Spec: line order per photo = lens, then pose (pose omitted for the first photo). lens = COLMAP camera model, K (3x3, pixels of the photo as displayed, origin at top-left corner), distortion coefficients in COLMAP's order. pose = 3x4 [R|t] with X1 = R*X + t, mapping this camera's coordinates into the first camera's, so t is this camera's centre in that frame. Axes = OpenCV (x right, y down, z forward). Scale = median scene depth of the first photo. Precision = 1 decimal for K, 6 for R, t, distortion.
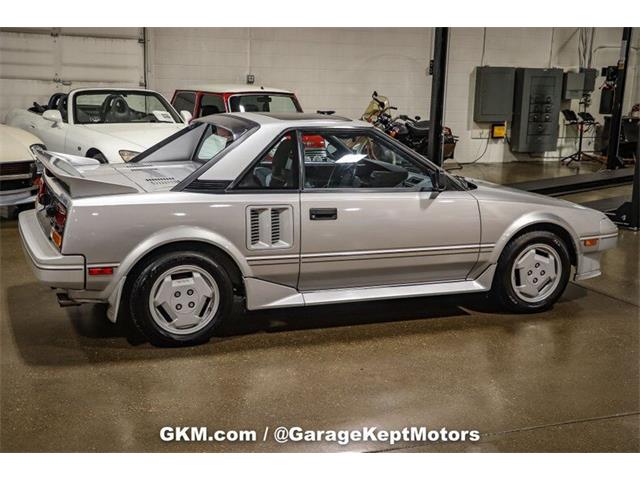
lens RADIAL K [[853.7, 0, 314.3], [0, 853.7, 241.9], [0, 0, 1]] dist [0.056941, 0.111415]
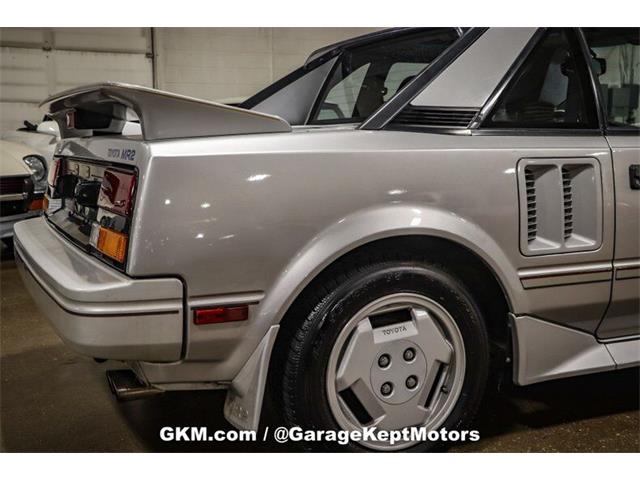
lens RADIAL K [[791.5, 0, 327.0], [0, 791.5, 242.3], [0, 0, 1]] dist [0.017953, 0.060940]
pose [[0.997502, -0.043407, 0.055721, -0.194475], [0.046927, 0.996878, -0.063497, 0.023296], [-0.052791, 0.065953, 0.996425, 0.547611]]
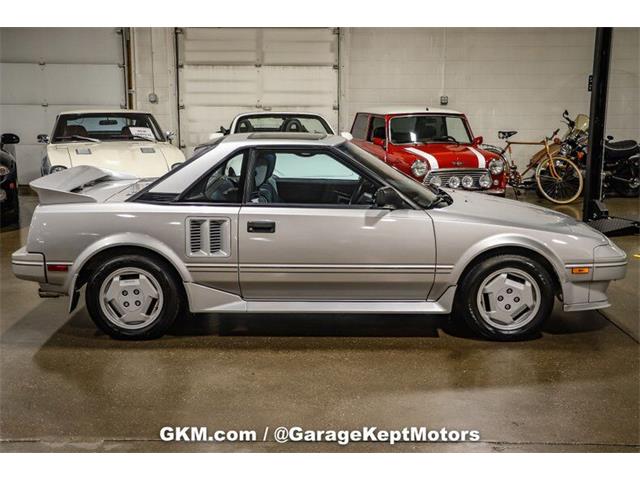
lens RADIAL K [[853.7, 0, 314.3], [0, 853.7, 241.9], [0, 0, 1]] dist [0.056941, 0.111415]
pose [[0.925001, 0.042106, -0.377624, 0.459522], [-0.051757, 0.998540, -0.015441, -0.001394], [0.376423, 0.033828, 0.925830, 0.042405]]
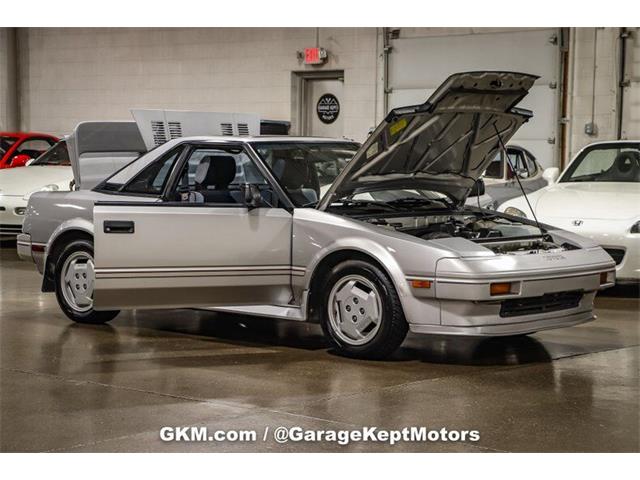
lens RADIAL K [[1484.7, 0, 322.1], [0, 1484.7, 238.0], [0, 0, 1]] dist [0.478668, -0.317596]
pose [[0.447853, 0.033726, -0.893471, 1.732061], [-0.175959, 0.983071, -0.051091, 0.052256], [0.876622, 0.180096, 0.446205, 0.328162]]
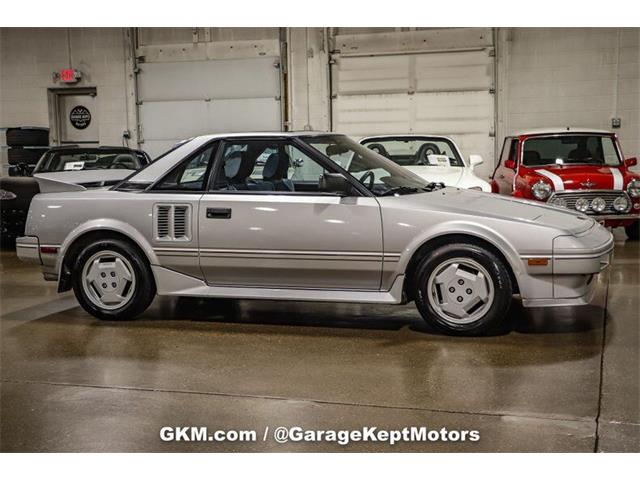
lens RADIAL K [[922.7, 0, 320.4], [0, 922.7, 241.7], [0, 0, 1]] dist [0.089539, 0.096405]
pose [[0.768733, 0.025785, -0.639049, 0.848188], [-0.087820, 0.993978, -0.065536, 0.068315], [0.633511, 0.106501, 0.766369, 0.170469]]
